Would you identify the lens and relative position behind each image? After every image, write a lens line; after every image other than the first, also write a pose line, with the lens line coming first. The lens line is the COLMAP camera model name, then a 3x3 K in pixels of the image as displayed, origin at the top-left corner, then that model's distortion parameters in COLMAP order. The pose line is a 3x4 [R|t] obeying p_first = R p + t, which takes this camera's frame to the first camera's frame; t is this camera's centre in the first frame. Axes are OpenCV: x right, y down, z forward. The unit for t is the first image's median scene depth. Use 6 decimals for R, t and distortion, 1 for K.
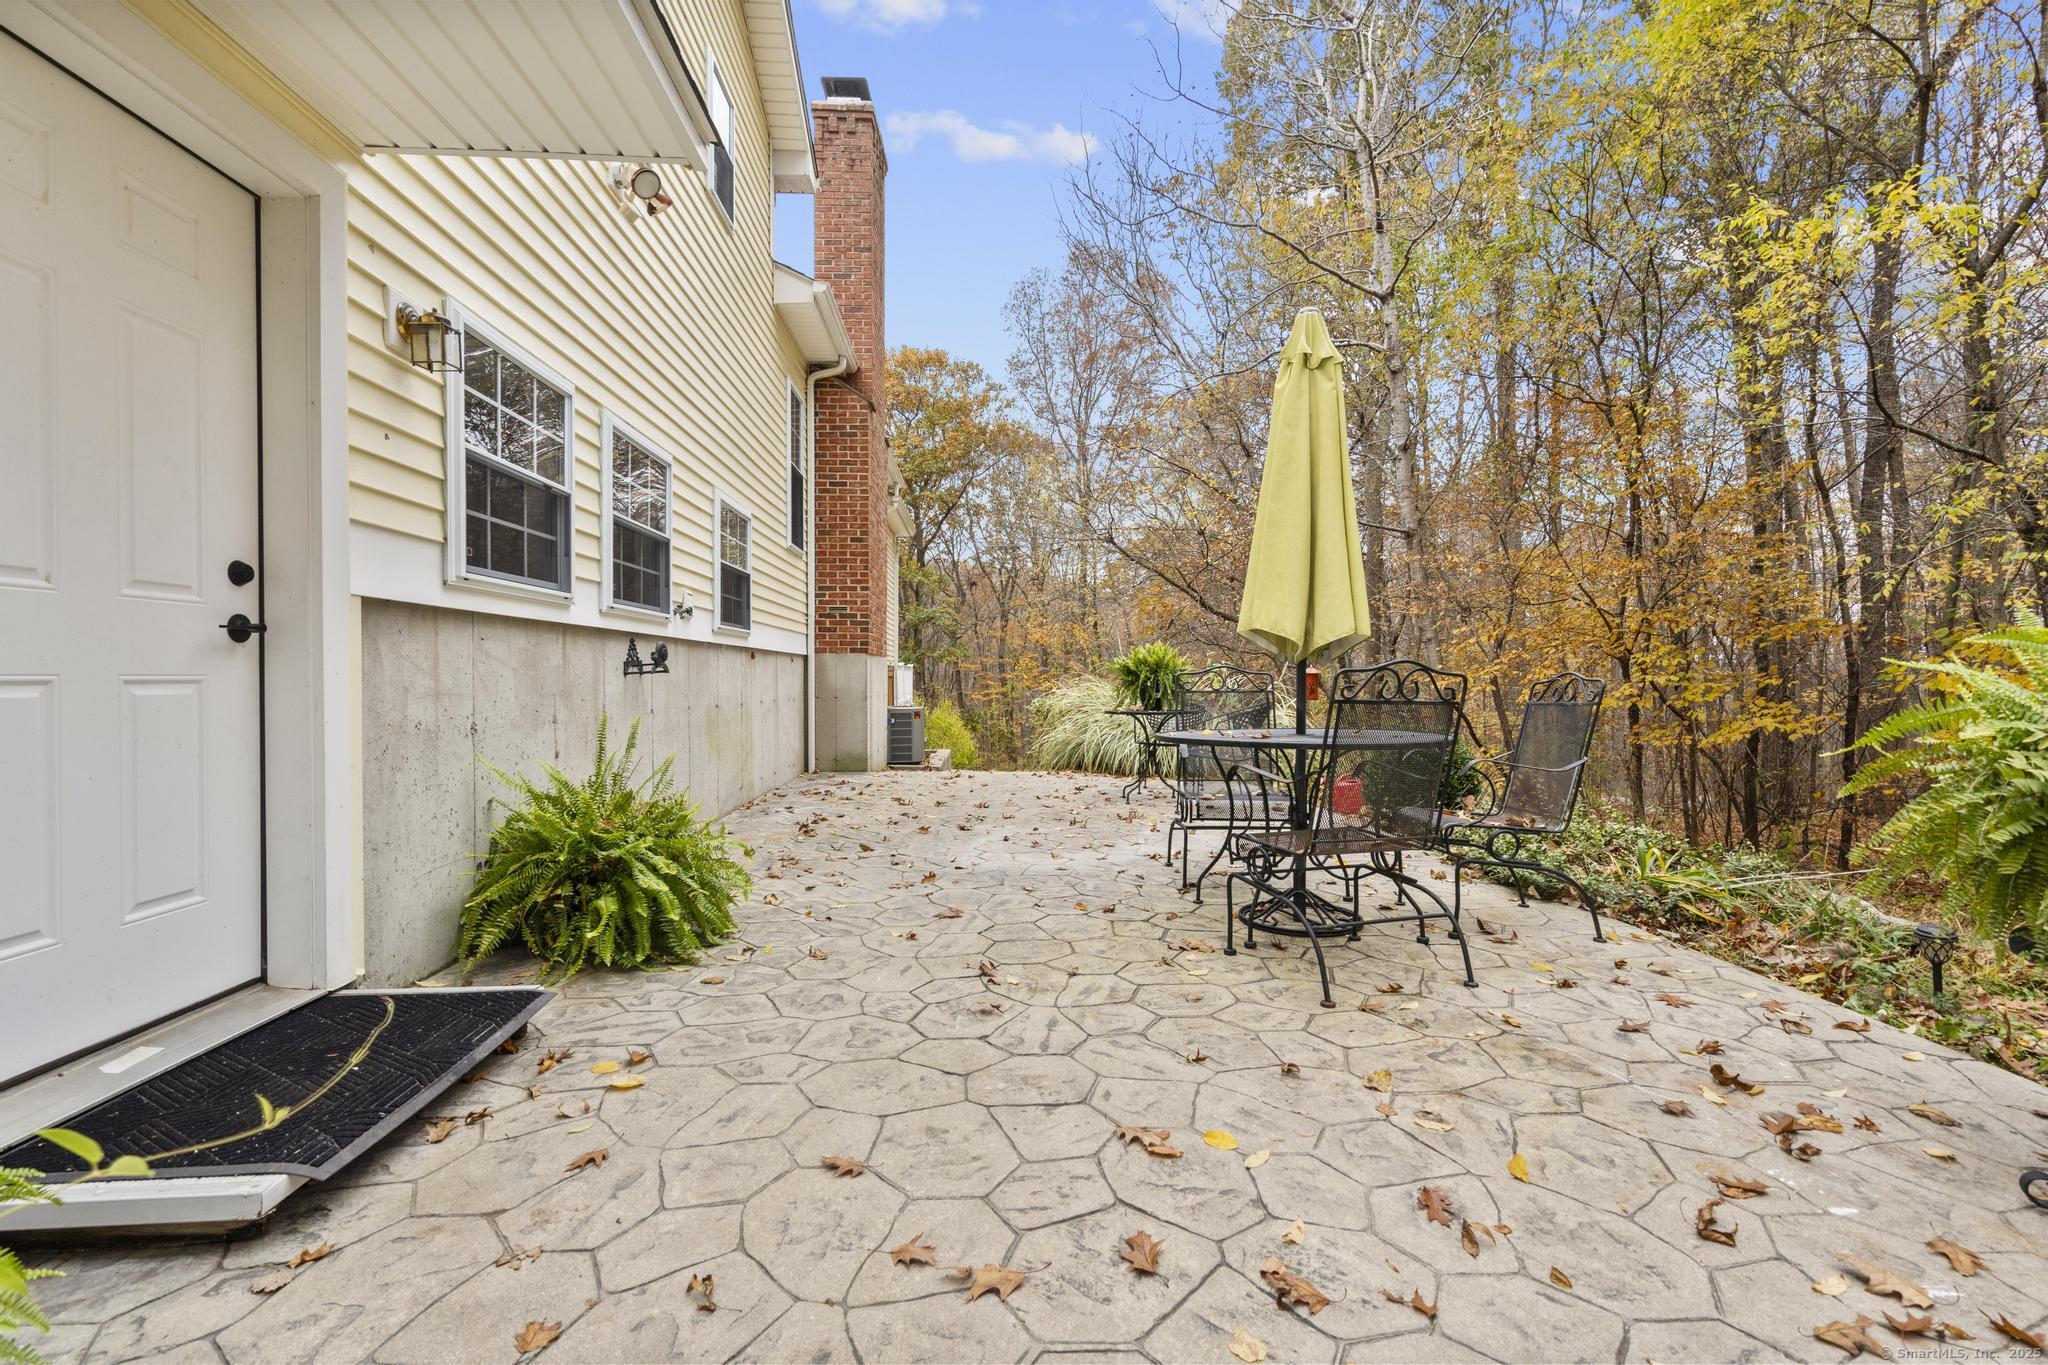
lens RADIAL K [[925.4, 0, 1024.0], [0, 925.4, 682.5], [0, 0, 1]] dist [-0.000537, -0.000013]
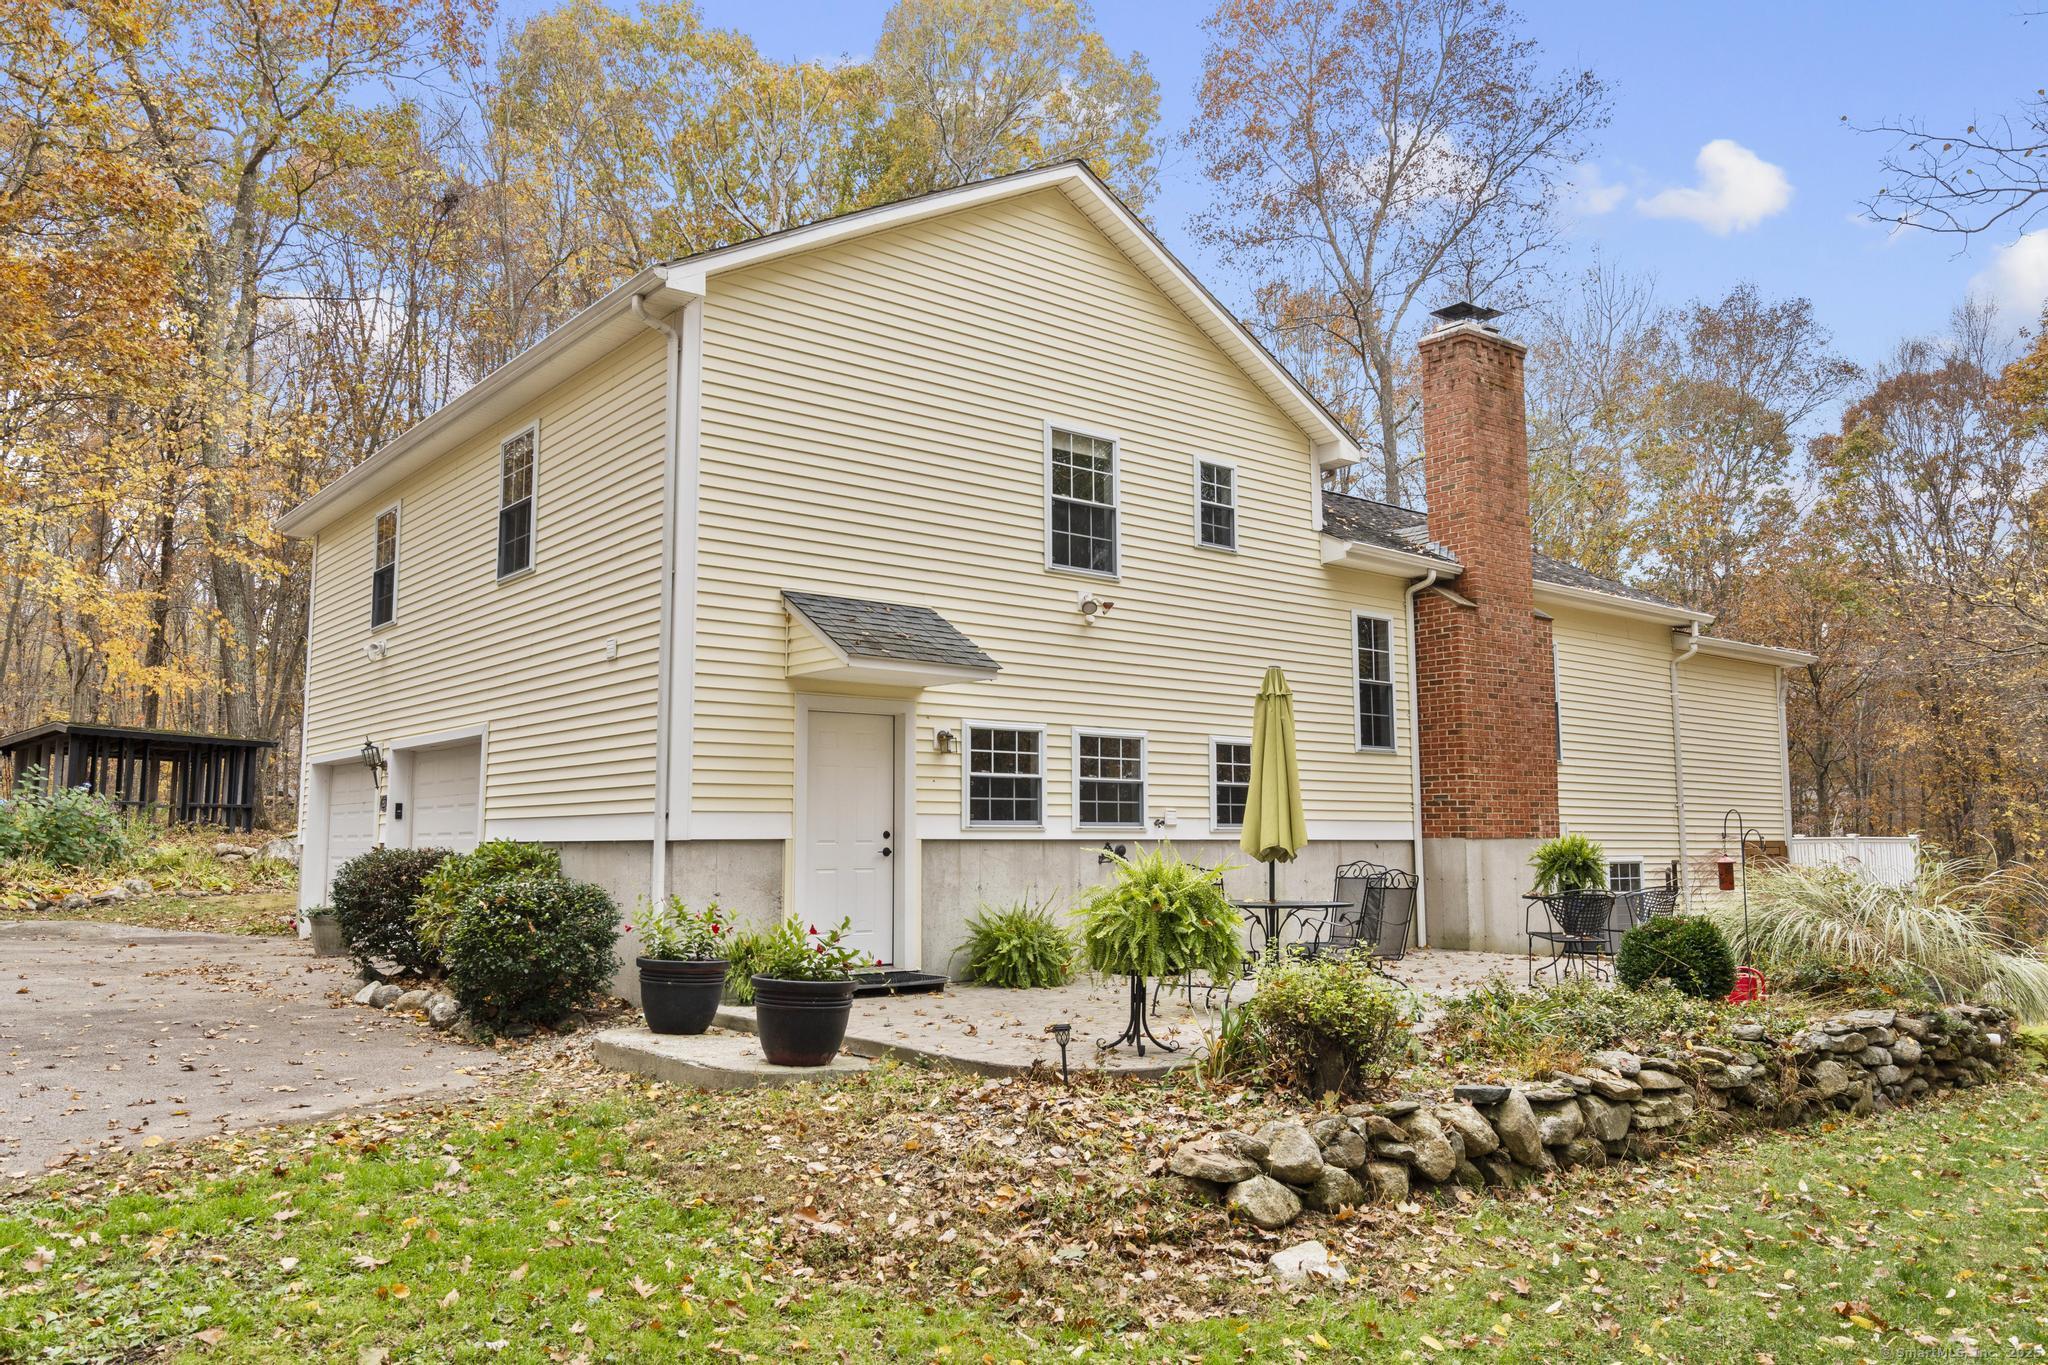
lens RADIAL K [[1497.2, 0, 1024.0], [0, 1497.2, 682.5], [0, 0, 1]] dist [0.003247, 0.000265]
pose [[0.598042, -0.084834, -0.796963, 0.932098], [-0.003905, 0.994062, -0.108745, -0.020764], [0.801456, 0.068146, 0.594159, -0.447342]]
